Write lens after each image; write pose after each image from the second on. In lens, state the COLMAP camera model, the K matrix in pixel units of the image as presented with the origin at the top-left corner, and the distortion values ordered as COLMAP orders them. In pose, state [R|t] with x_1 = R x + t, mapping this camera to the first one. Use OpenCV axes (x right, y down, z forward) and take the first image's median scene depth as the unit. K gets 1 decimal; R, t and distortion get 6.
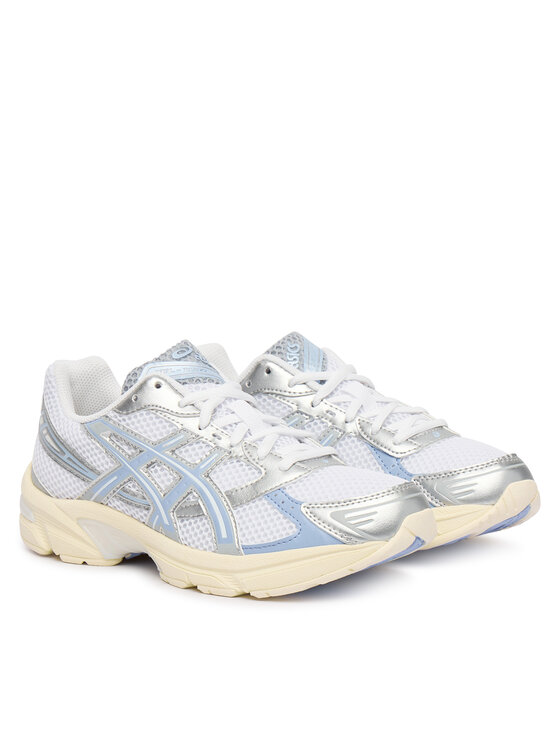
lens RADIAL K [[2089.0, 0, 280.0], [0, 2089.0, 373.0], [0, 0, 1]] dist [-0.002176, 0.023170]
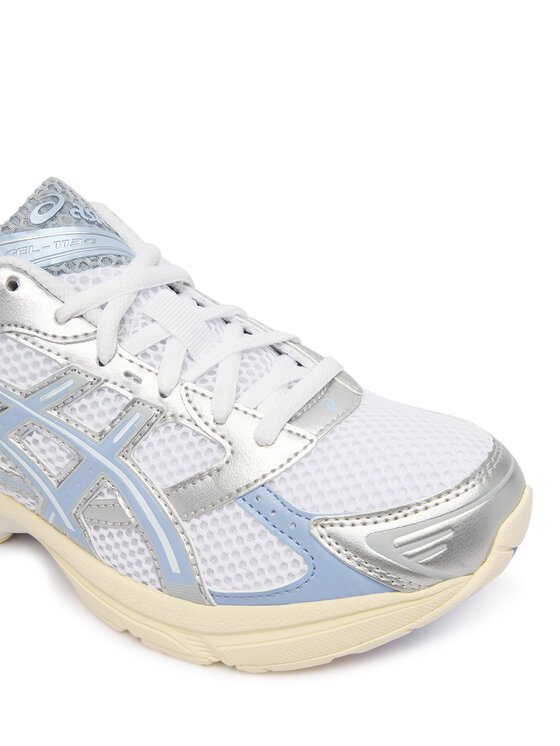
lens RADIAL K [[995.3, 0, 357.7], [0, 995.3, 372.9], [0, 0, 1]] dist [-0.010202, 0.025426]
pose [[0.980394, -0.138752, 0.139910, -0.008142], [0.075392, 0.920149, 0.384241, -0.069249], [-0.182052, -0.366160, 0.912570, 0.744560]]
